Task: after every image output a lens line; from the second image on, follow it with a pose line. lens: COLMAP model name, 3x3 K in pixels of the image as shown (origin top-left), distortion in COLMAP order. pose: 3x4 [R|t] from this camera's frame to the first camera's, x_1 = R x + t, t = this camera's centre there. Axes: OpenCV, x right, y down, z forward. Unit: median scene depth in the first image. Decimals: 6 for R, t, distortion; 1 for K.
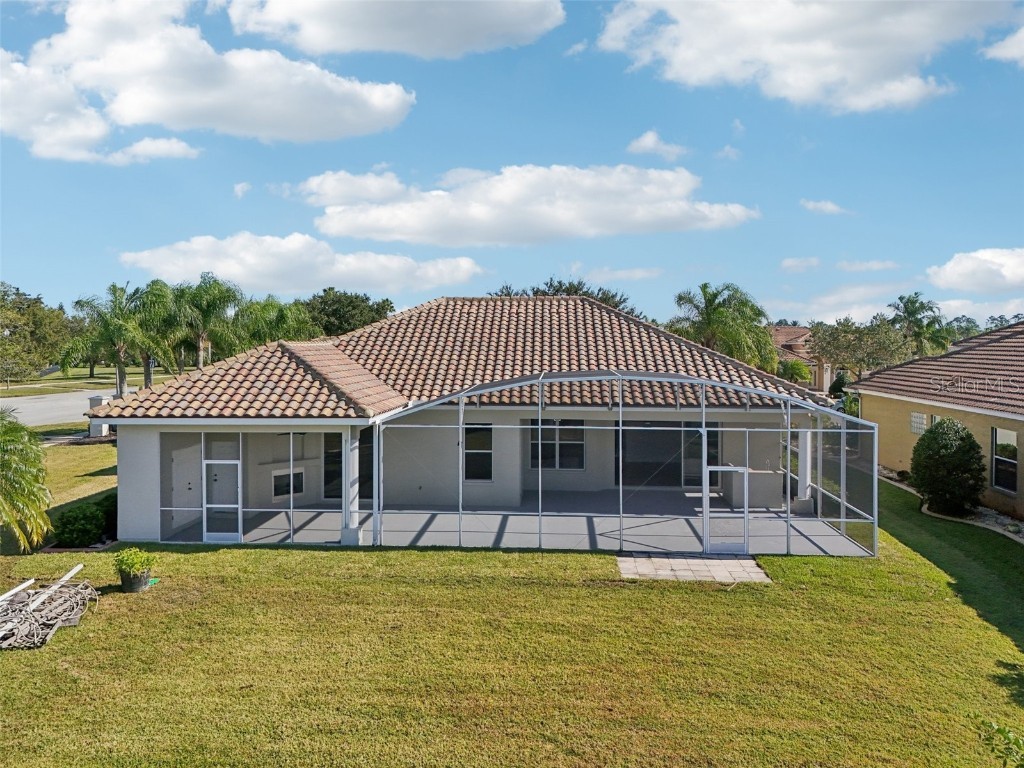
lens RADIAL K [[759.3, 0, 512.0], [0, 759.3, 384.0], [0, 0, 1]] dist [0.074068, -0.054498]
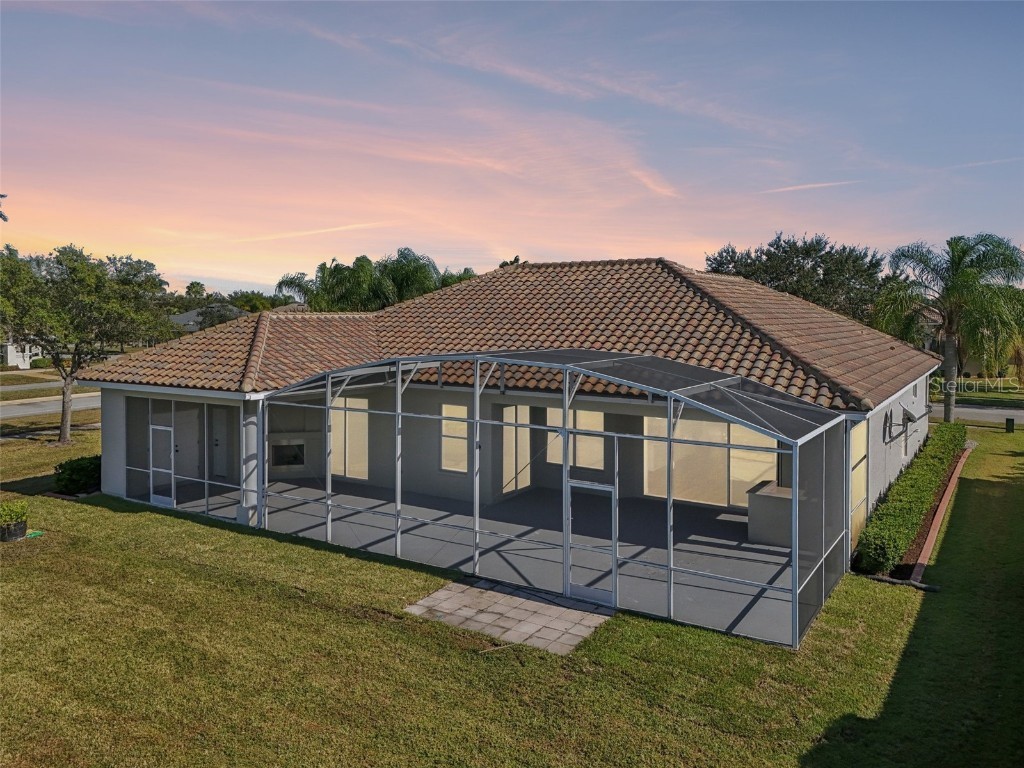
lens RADIAL K [[772.9, 0, 514.2], [0, 772.9, 370.0], [0, 0, 1]] dist [0.076727, -0.073126]
pose [[0.881051, 0.036985, -0.471573, 0.602371], [-0.030086, 0.999302, 0.022163, -0.015538], [0.472064, -0.005339, 0.881548, 0.335983]]
